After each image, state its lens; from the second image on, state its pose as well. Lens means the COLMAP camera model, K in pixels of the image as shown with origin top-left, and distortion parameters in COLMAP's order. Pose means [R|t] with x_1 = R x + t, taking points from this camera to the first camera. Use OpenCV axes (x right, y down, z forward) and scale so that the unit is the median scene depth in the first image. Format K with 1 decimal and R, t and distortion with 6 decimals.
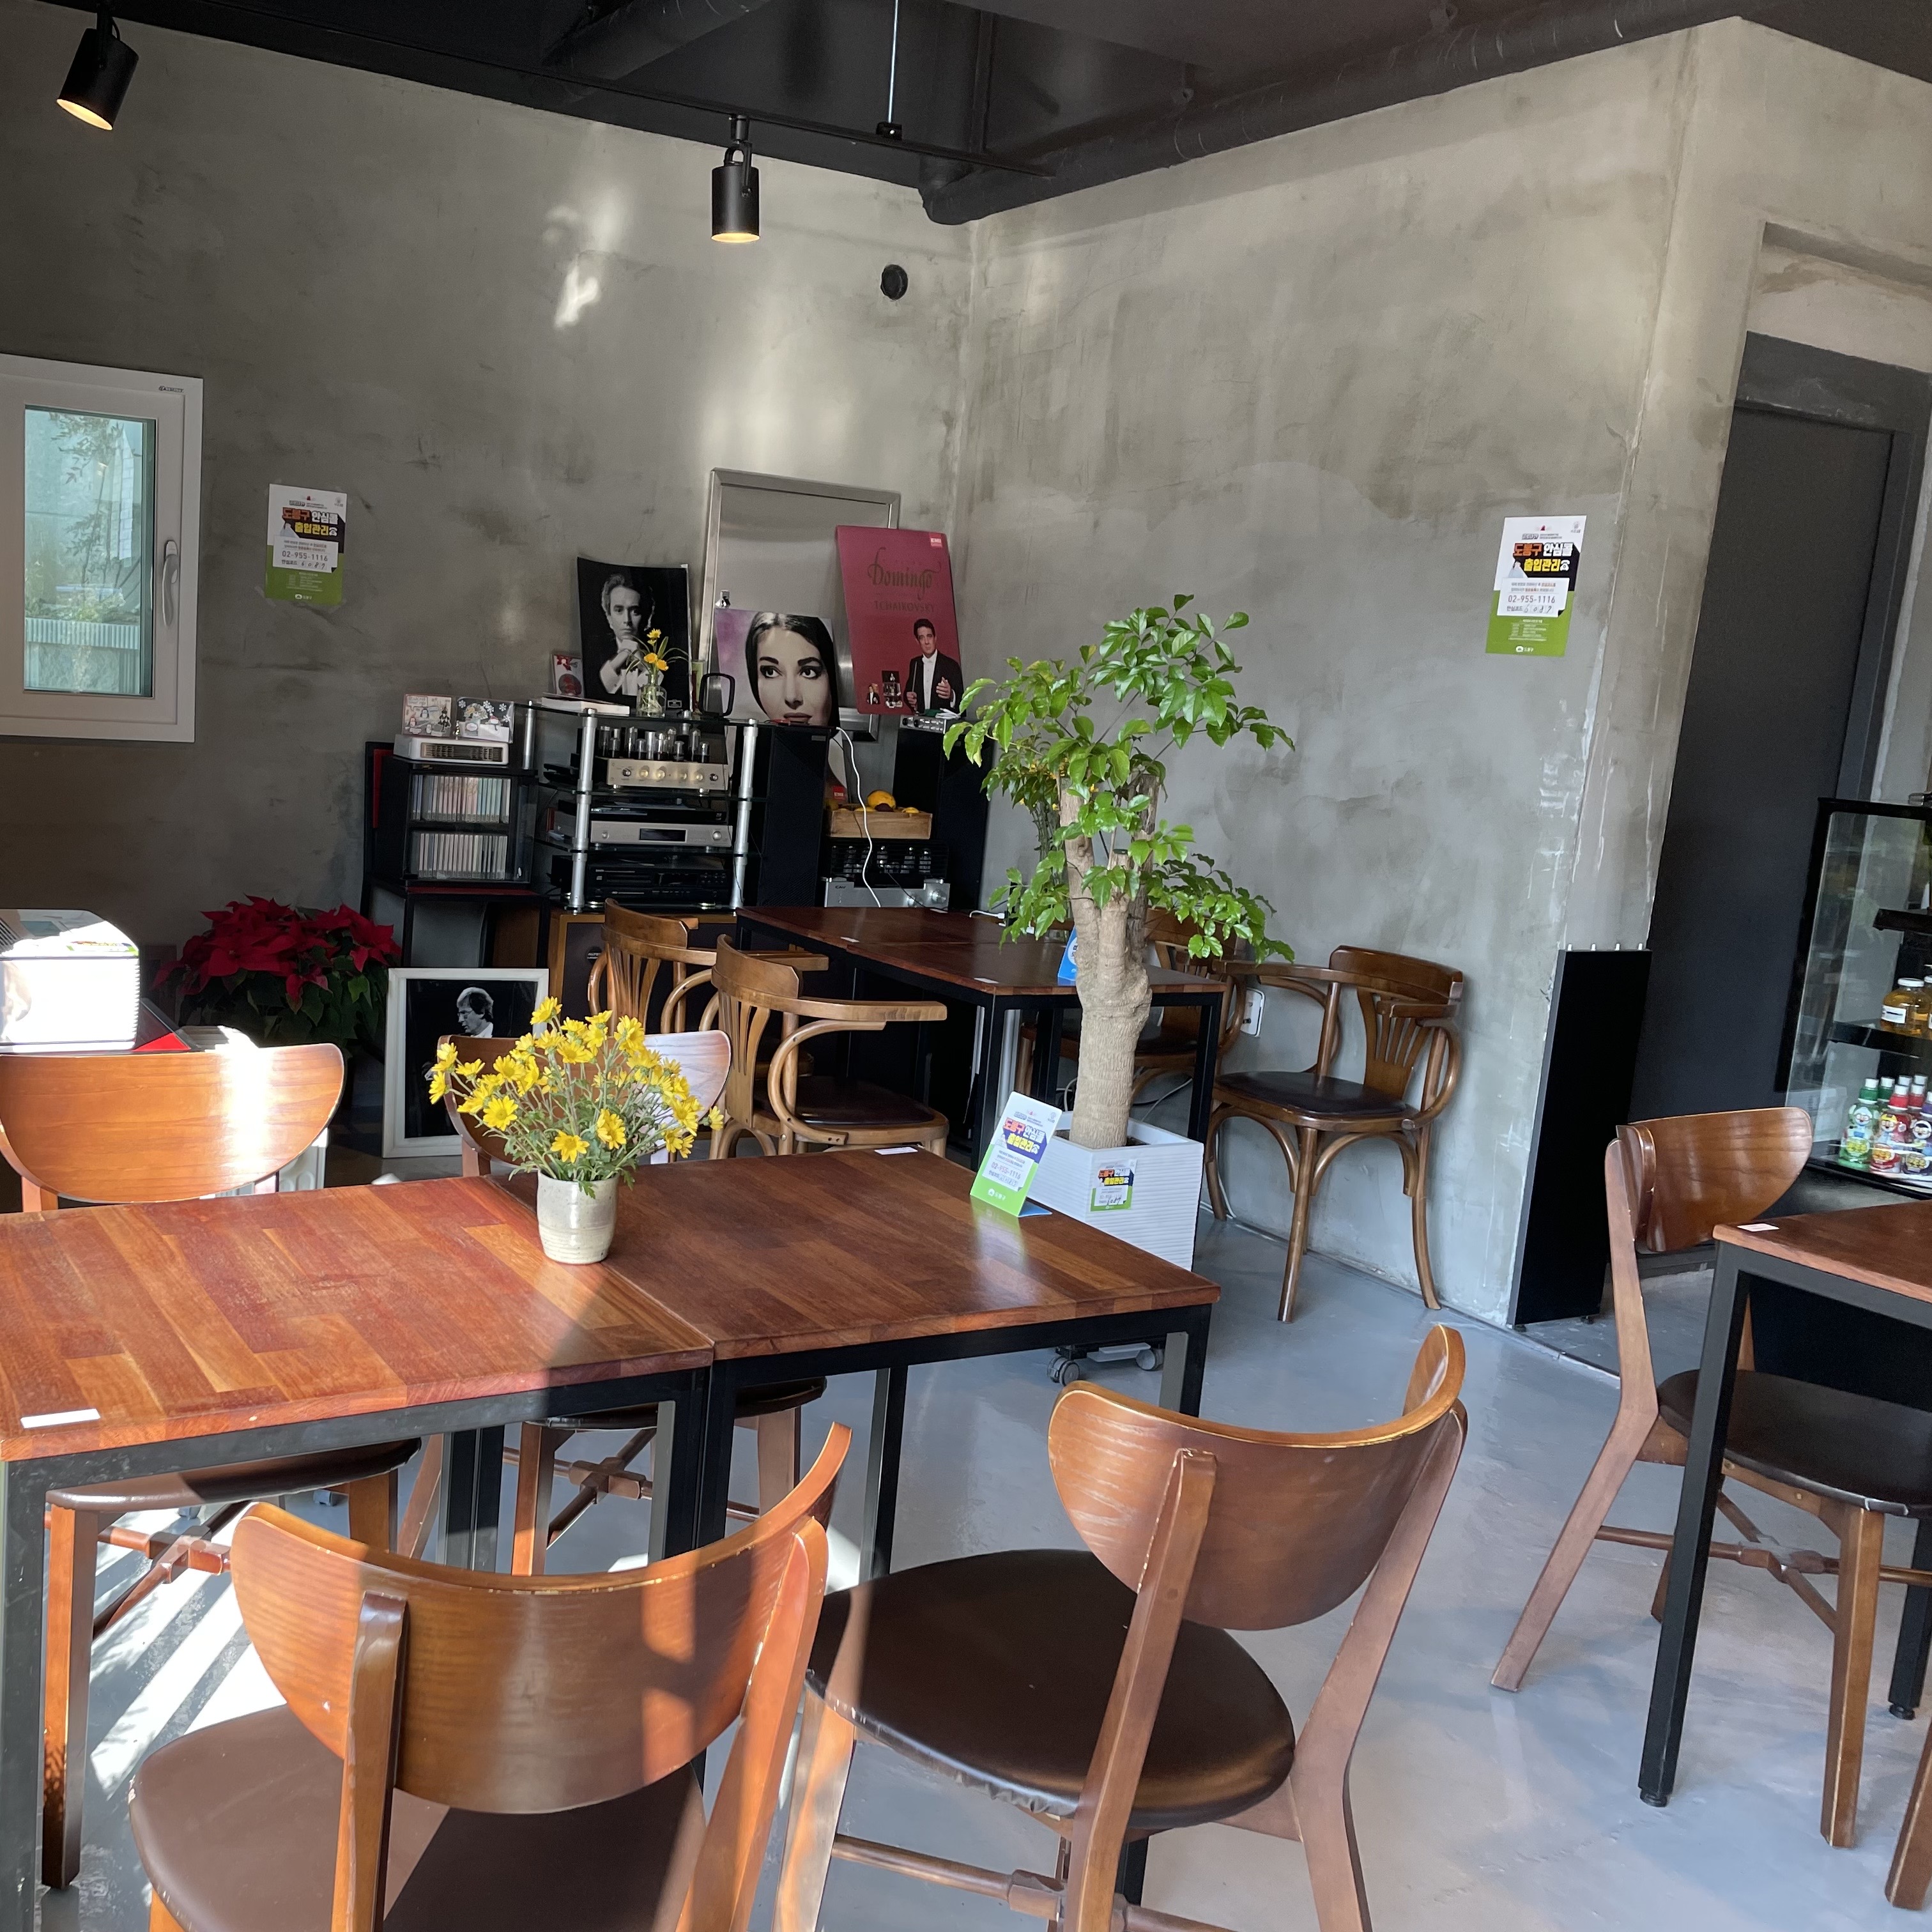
lens RADIAL K [[2060.5, 0, 962.2], [0, 2060.5, 968.3], [0, 0, 1]] dist [0.072354, 0.000000]
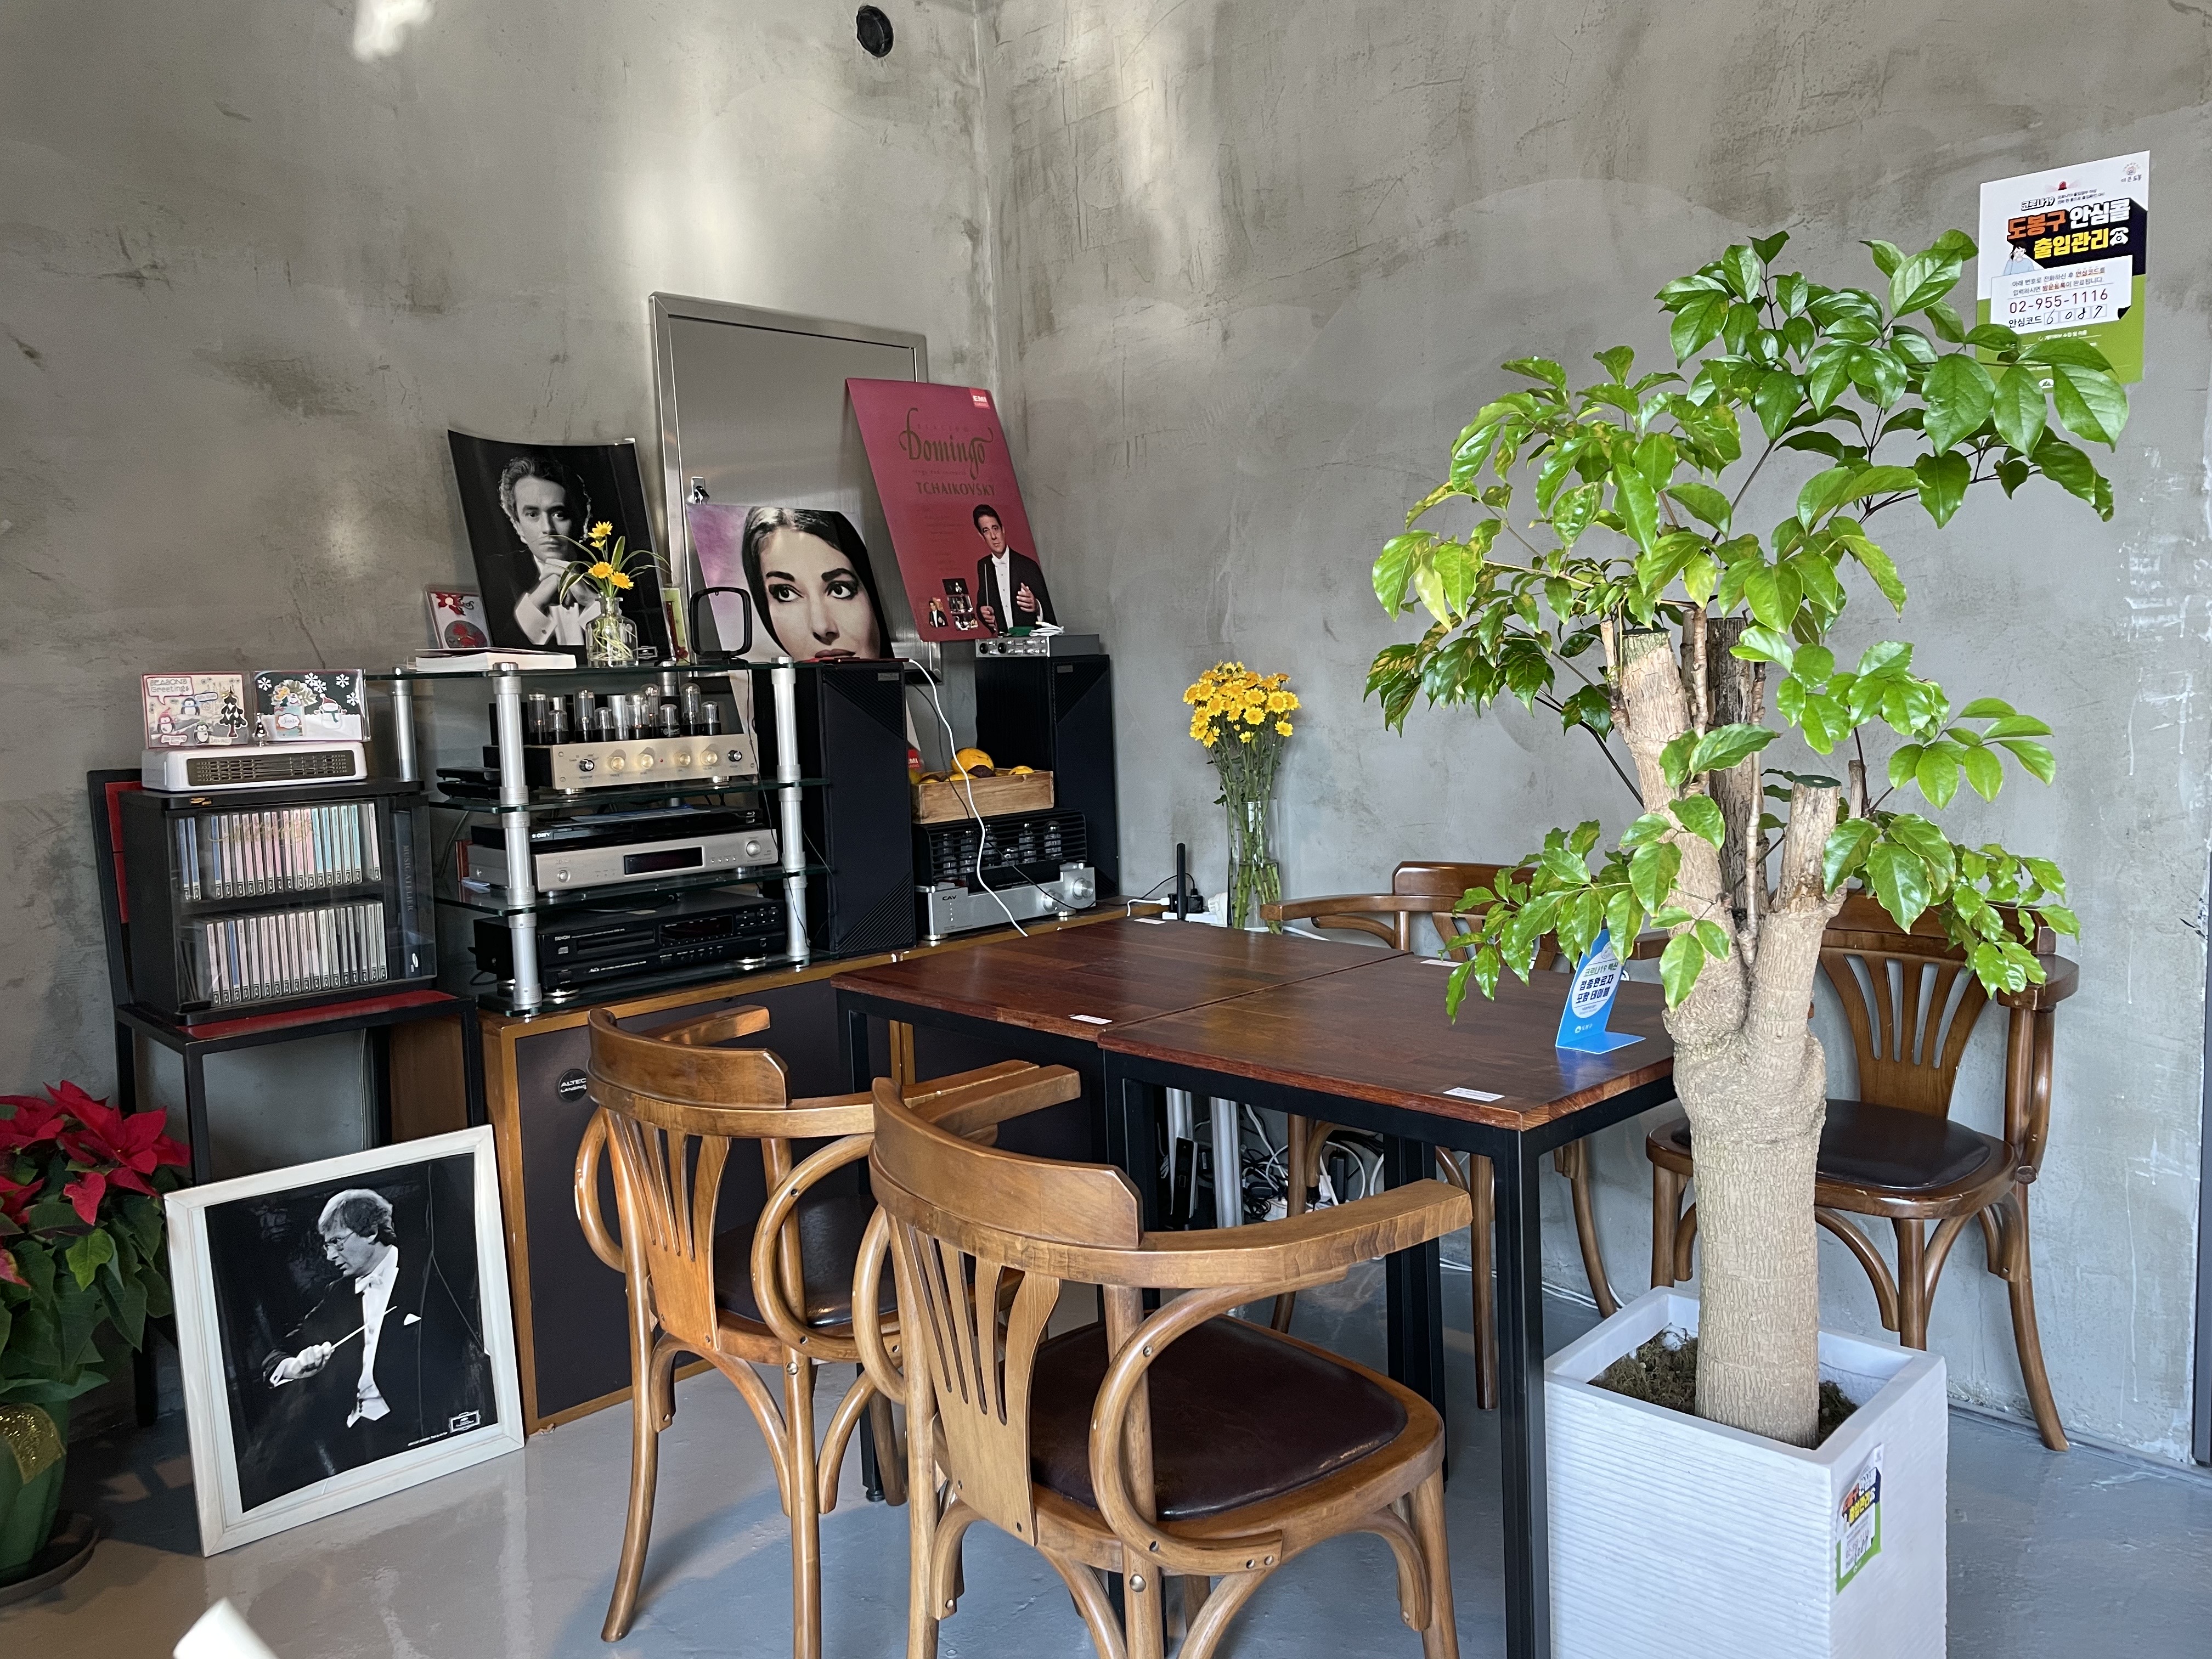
lens RADIAL K [[1614.6, 0, 1175.7], [0, 1614.6, 863.6], [0, 0, 1]] dist [0.068727, -0.054612]
pose [[0.971941, -0.139844, 0.189143, -0.088848], [0.141869, 0.989881, 0.002858, -0.043710], [-0.187629, 0.024056, 0.981945, 0.502148]]
